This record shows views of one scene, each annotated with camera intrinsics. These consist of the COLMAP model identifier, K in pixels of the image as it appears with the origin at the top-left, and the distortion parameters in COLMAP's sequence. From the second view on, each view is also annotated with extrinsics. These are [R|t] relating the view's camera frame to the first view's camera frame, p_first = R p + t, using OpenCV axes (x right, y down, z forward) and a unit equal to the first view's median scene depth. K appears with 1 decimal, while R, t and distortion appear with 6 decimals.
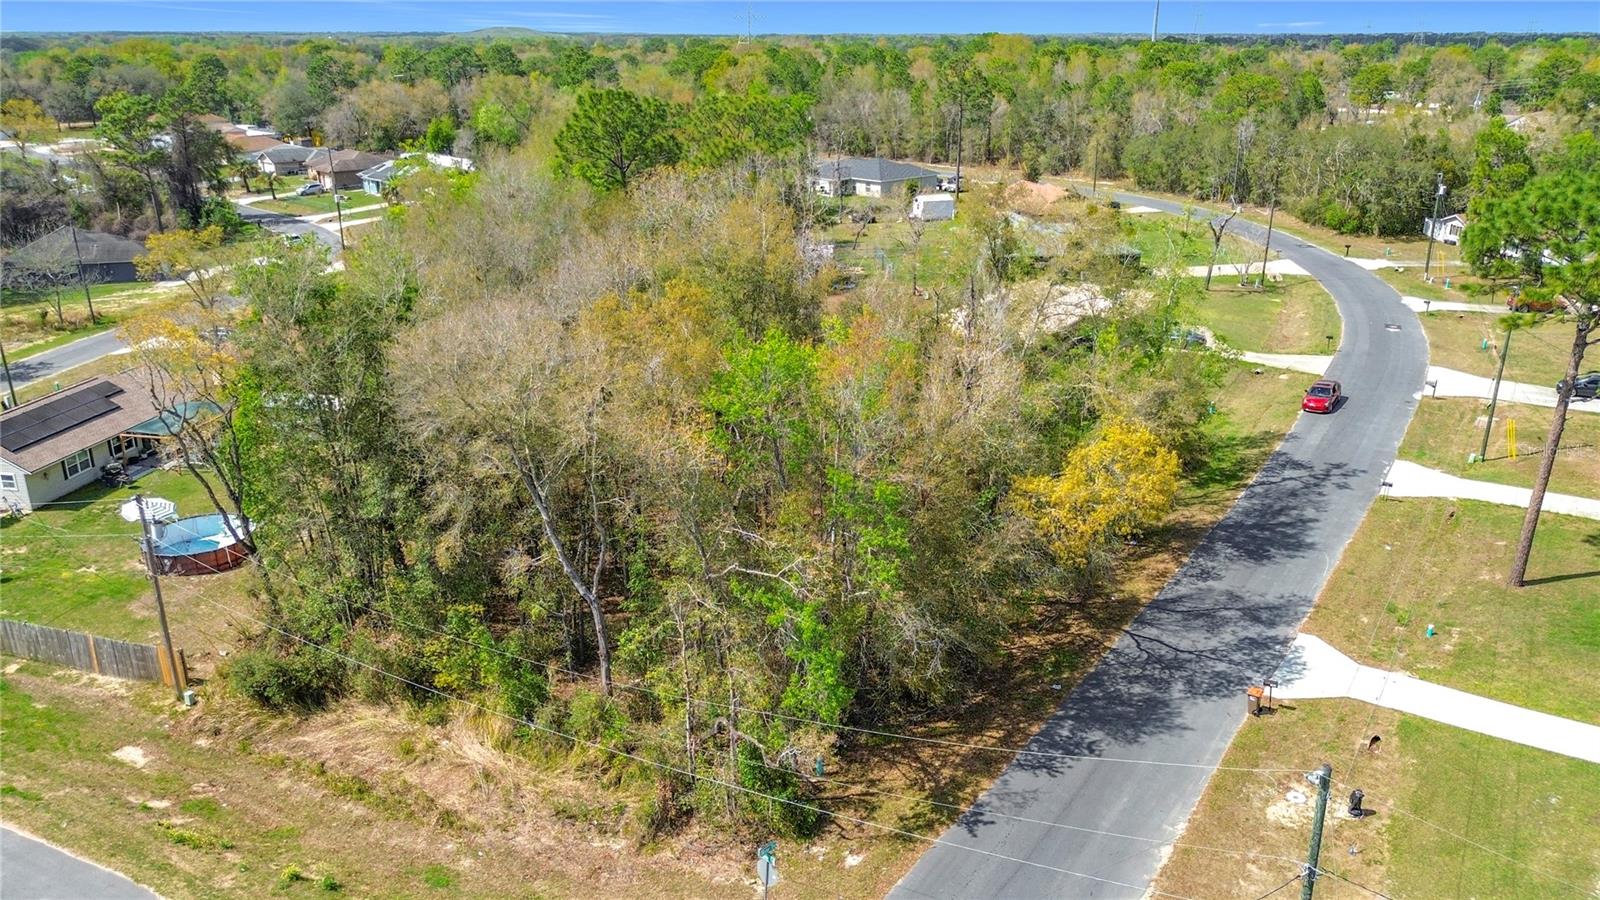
lens RADIAL K [[1150.1, 0, 794.3], [0, 1150.1, 455.9], [0, 0, 1]] dist [0.047447, -0.059630]
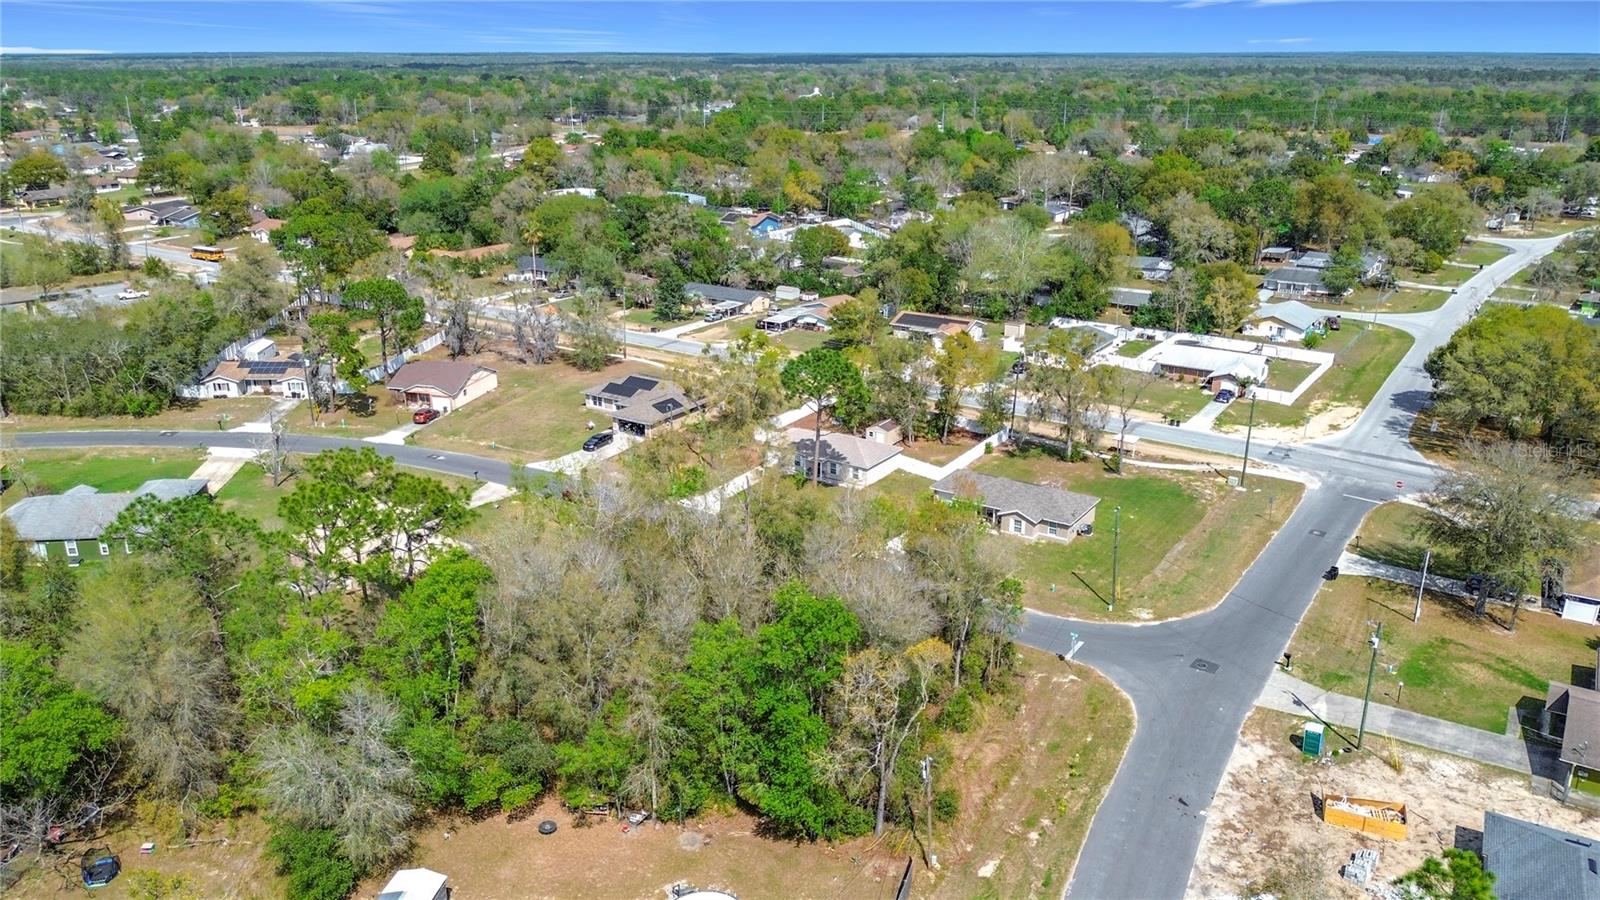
lens RADIAL K [[1147.8, 0, 801.9], [0, 1147.8, 470.3], [0, 0, 1]] dist [0.057663, -0.086837]
pose [[-0.002076, -0.341469, 0.939891, -1.641879], [0.342374, 0.882846, 0.321500, -0.759487], [-0.939562, 0.322461, 0.115077, 0.715687]]
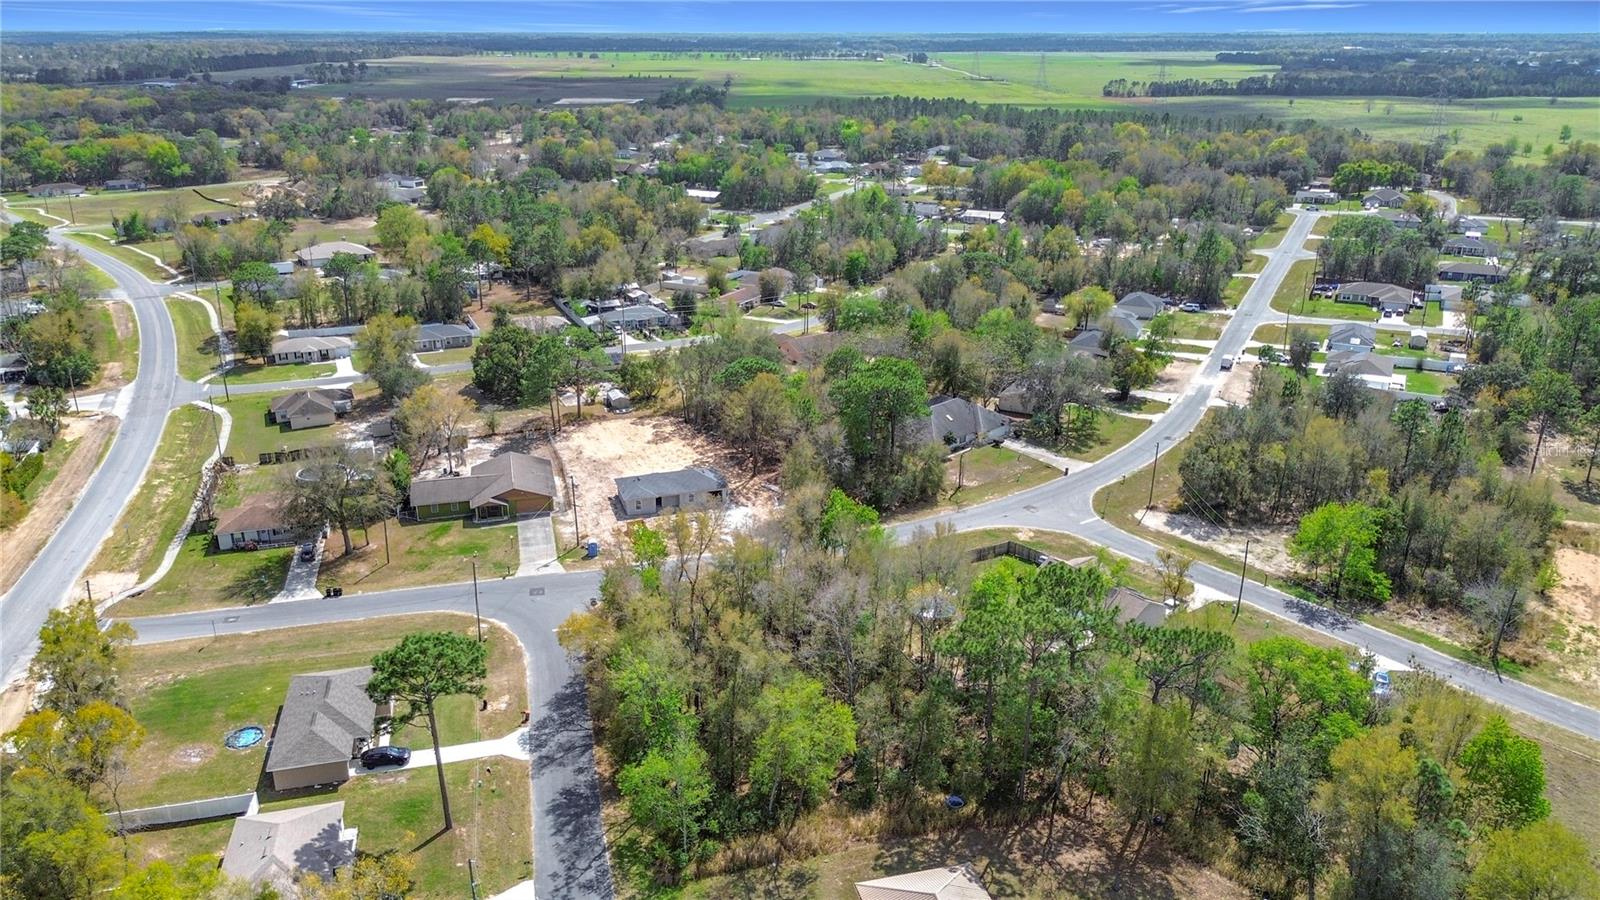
lens RADIAL K [[1145.8, 0, 797.5], [0, 1145.8, 452.8], [0, 0, 1]] dist [0.047282, -0.059219]
pose [[-0.664819, 0.257243, -0.701315, 1.423162], [-0.256474, 0.803162, 0.537728, -1.581168], [0.701596, 0.537361, -0.467981, 1.974890]]
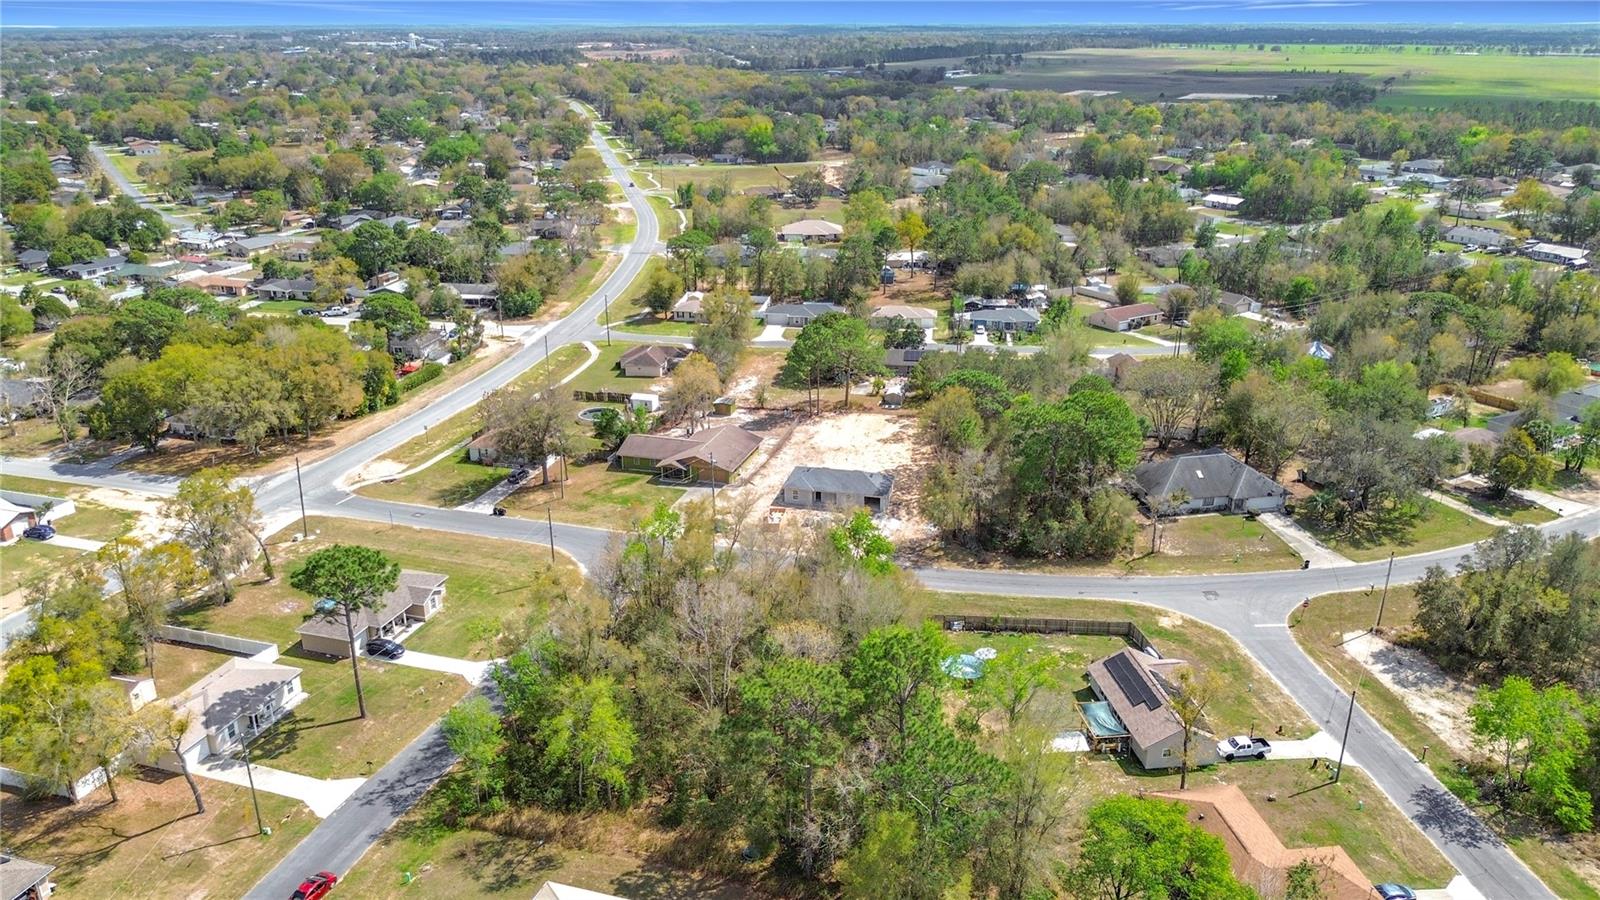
lens RADIAL K [[1153.0, 0, 797.8], [0, 1153.0, 449.8], [0, 0, 1]] dist [0.040633, -0.061577]
pose [[-0.959085, 0.100605, -0.264641, 0.354582], [-0.094399, 0.767612, 0.633924, -1.791733], [0.266917, 0.632969, -0.726709, 2.529301]]
